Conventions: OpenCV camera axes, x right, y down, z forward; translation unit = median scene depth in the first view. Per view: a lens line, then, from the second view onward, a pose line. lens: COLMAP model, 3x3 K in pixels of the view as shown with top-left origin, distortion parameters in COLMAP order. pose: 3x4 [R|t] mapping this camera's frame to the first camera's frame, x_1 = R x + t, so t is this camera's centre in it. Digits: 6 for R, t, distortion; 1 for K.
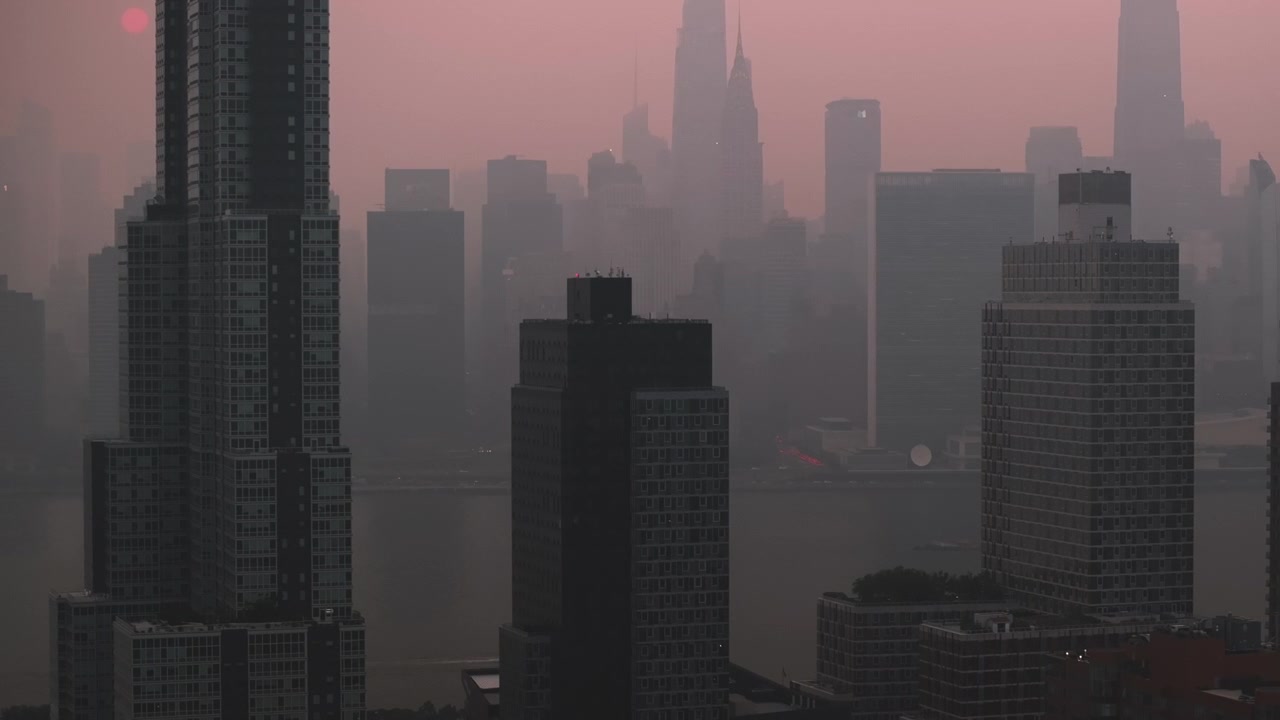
lens RADIAL K [[2877.2, 0, 641.5], [0, 2877.2, 357.3], [0, 0, 1]] dist [-0.137101, 0.000000]
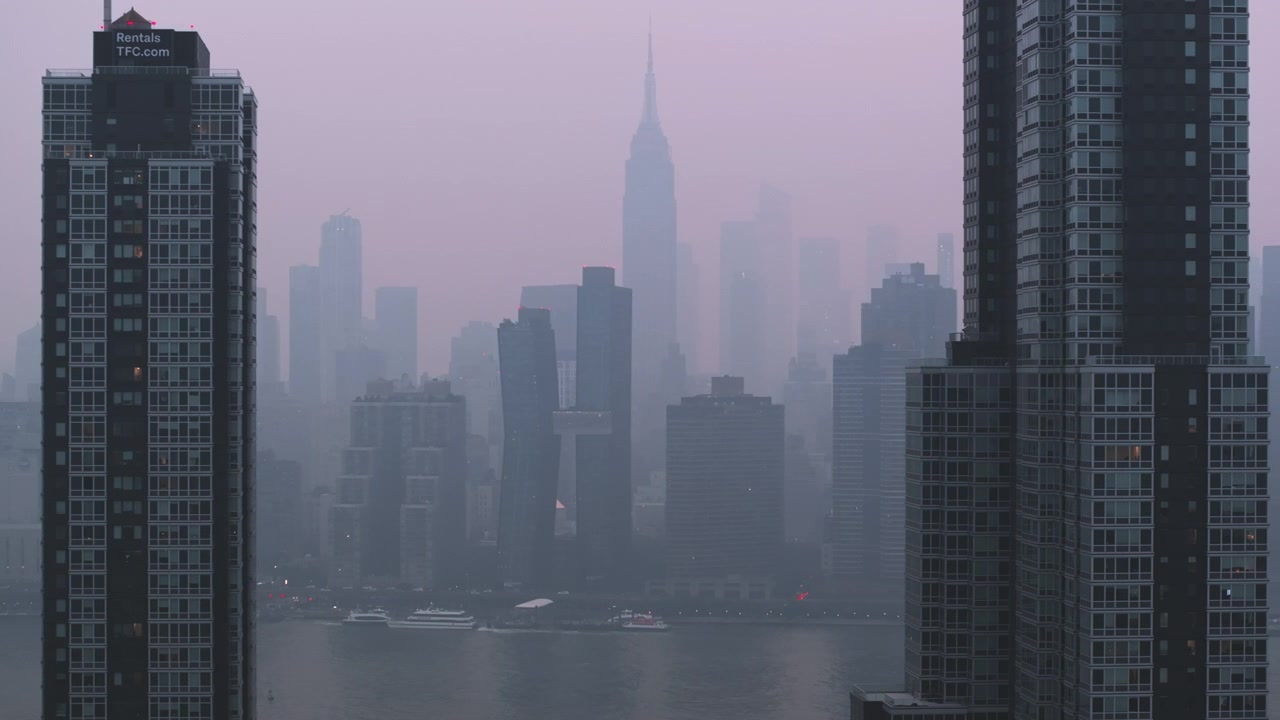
lens RADIAL K [[2877.2, 0, 640.2], [0, 2877.2, 361.1], [0, 0, 1]] dist [-0.137101, 0.000000]
pose [[0.967706, 0.003694, -0.252054, -0.080951], [-0.010622, 0.999602, -0.026132, -0.032725], [0.251857, 0.027965, 0.967360, 0.369076]]
